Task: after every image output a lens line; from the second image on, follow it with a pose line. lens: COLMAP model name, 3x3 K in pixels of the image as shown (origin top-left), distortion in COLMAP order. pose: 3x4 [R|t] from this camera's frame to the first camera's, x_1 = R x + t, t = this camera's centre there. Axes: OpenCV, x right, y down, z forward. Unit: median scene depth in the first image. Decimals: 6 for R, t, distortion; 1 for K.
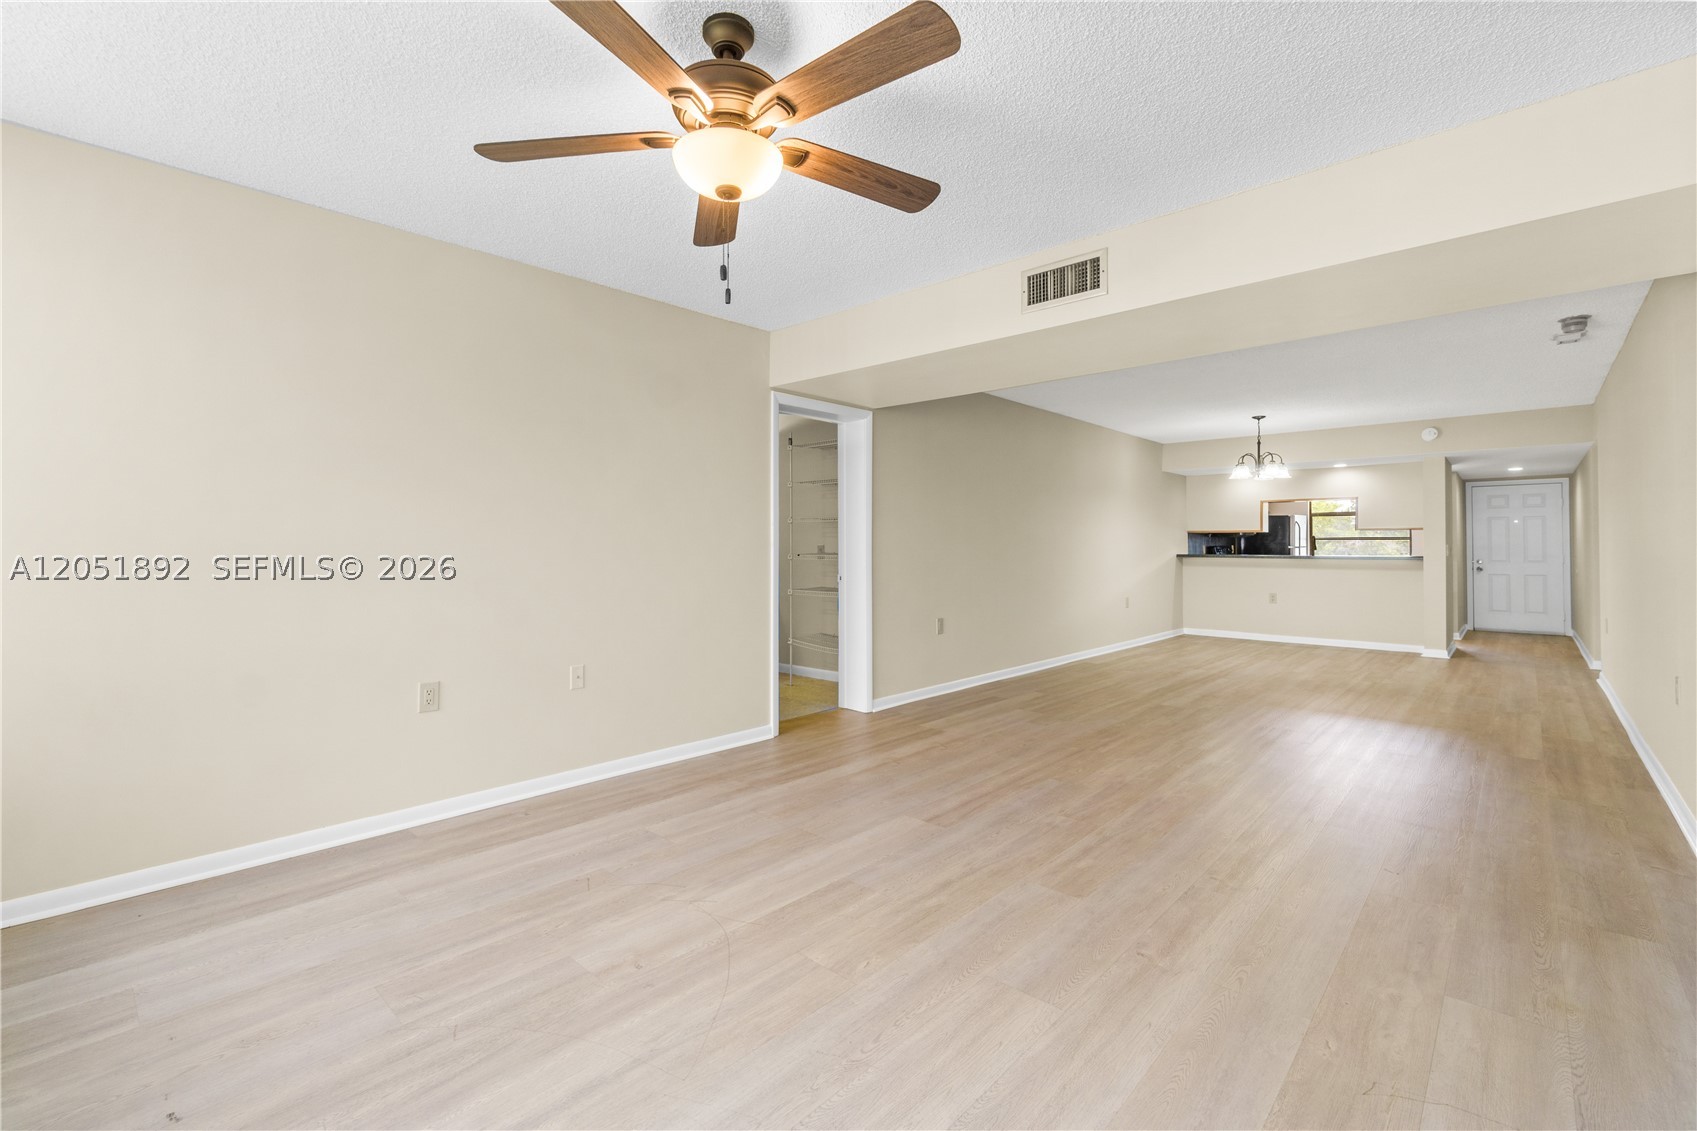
lens RADIAL K [[740.4, 0, 828.8], [0, 740.4, 537.6], [0, 0, 1]] dist [0.002386, 0.000917]
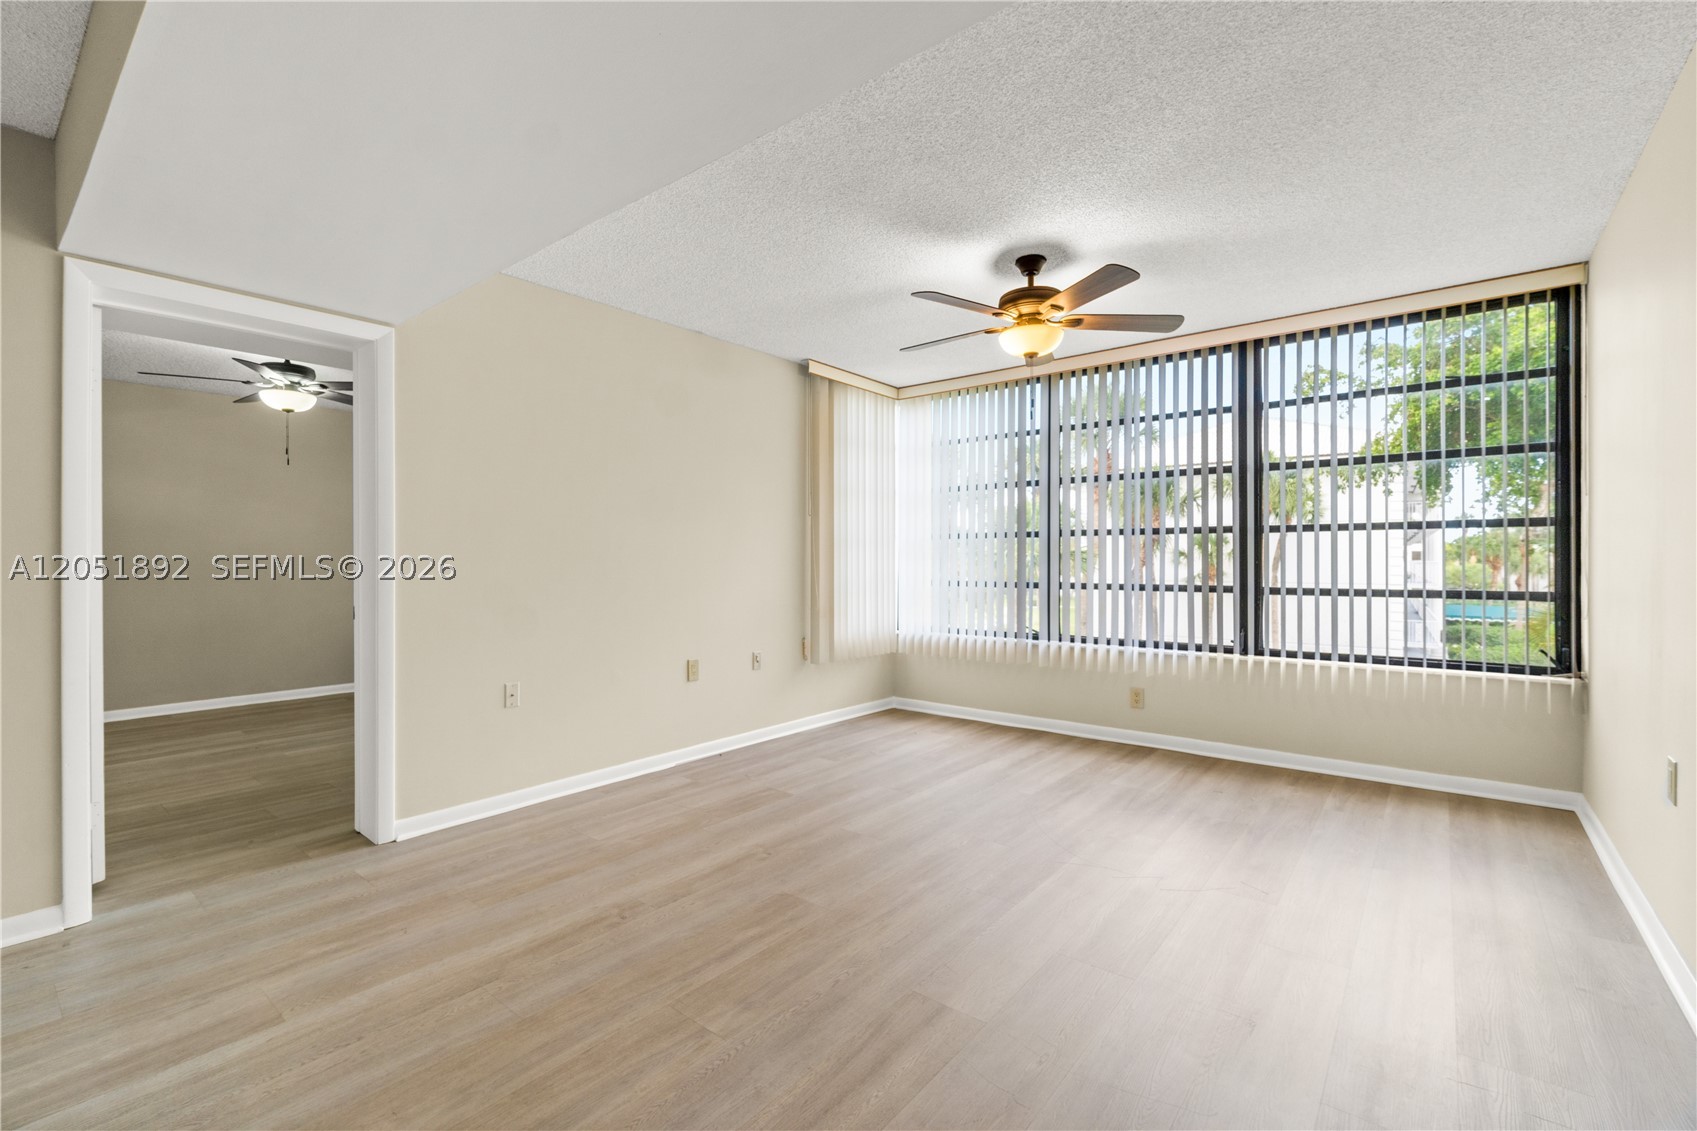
lens RADIAL K [[739.0, 0, 848.5], [0, 739.0, 565.5], [0, 0, 1]] dist [-0.001182, -0.000055]
pose [[-0.996456, -0.000656, -0.084115, 0.279903], [-0.000154, 0.999982, -0.005976, 0.023384], [0.084117, -0.005941, -0.996438, 1.714498]]
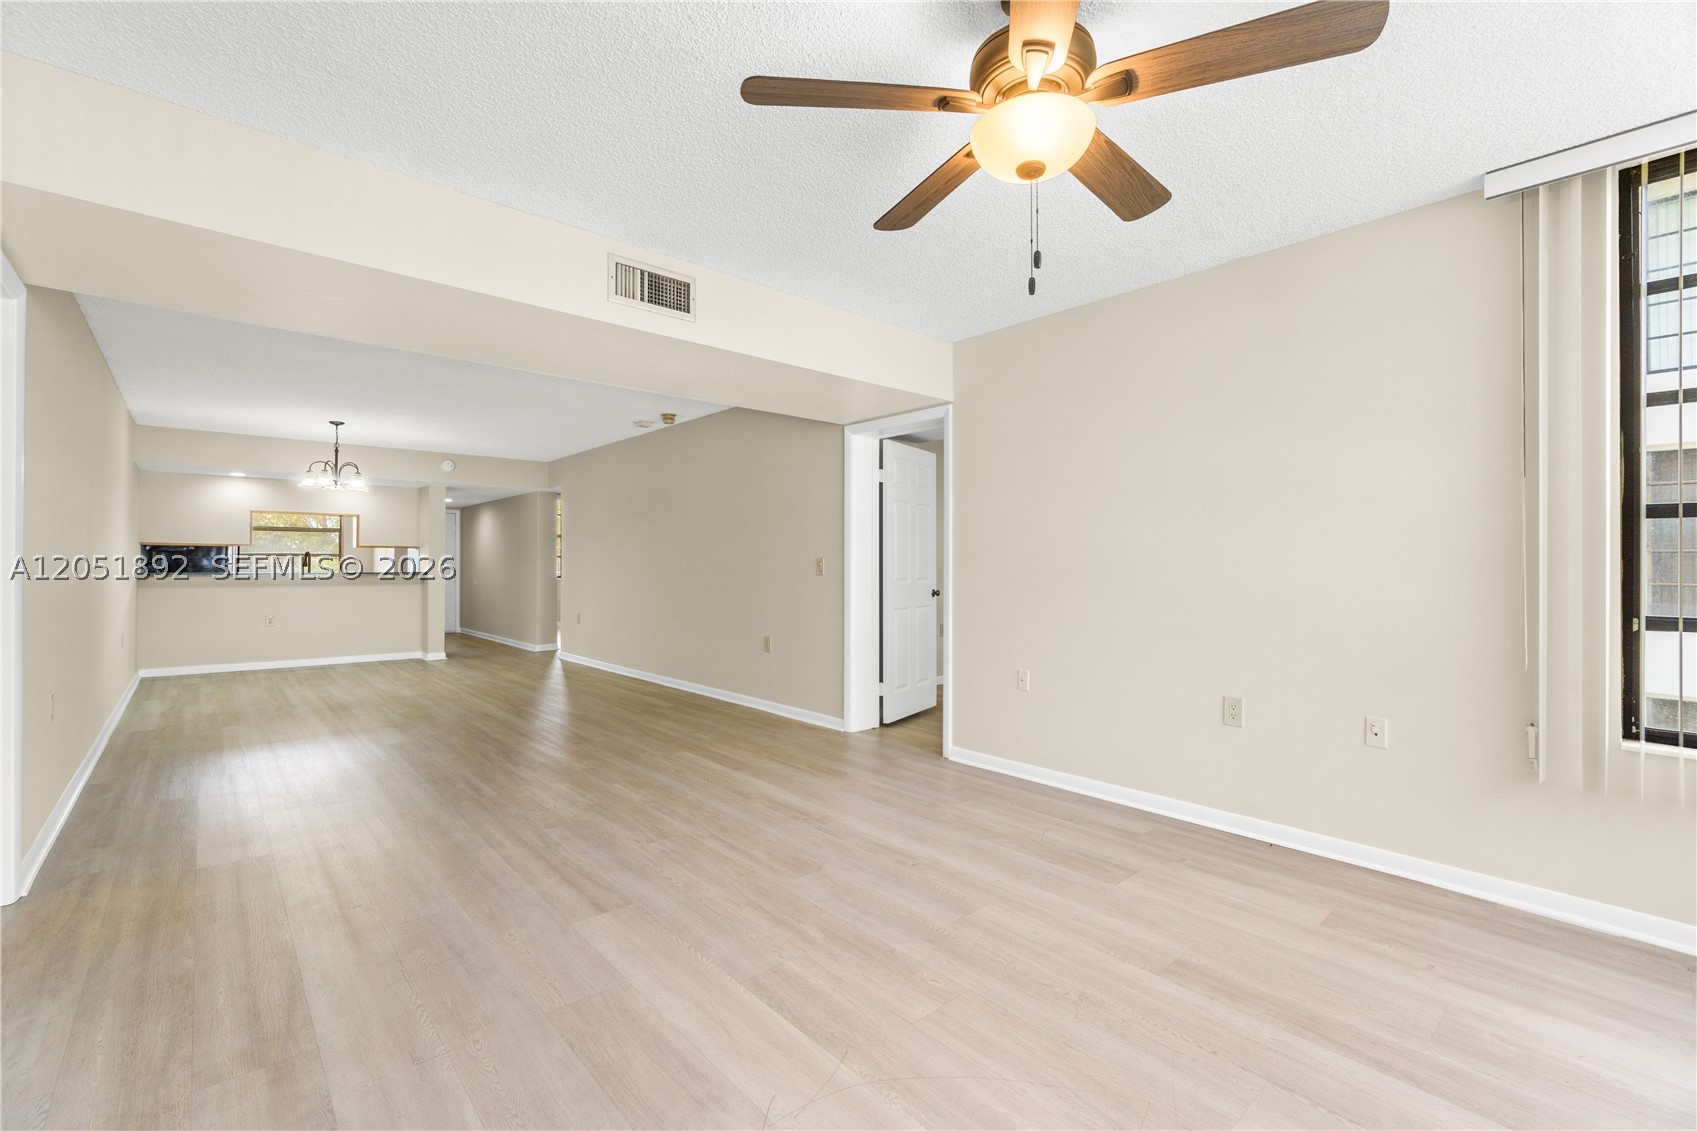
lens RADIAL K [[729.5, 0, 836.8], [0, 729.5, 563.6], [0, 0, 1]] dist [0.001801, 0.000683]
pose [[0.092858, 0.000603, 0.995679, -0.663028], [-0.014183, 0.999899, 0.000717, 0.007943], [-0.995578, -0.014188, 0.092857, 0.733966]]
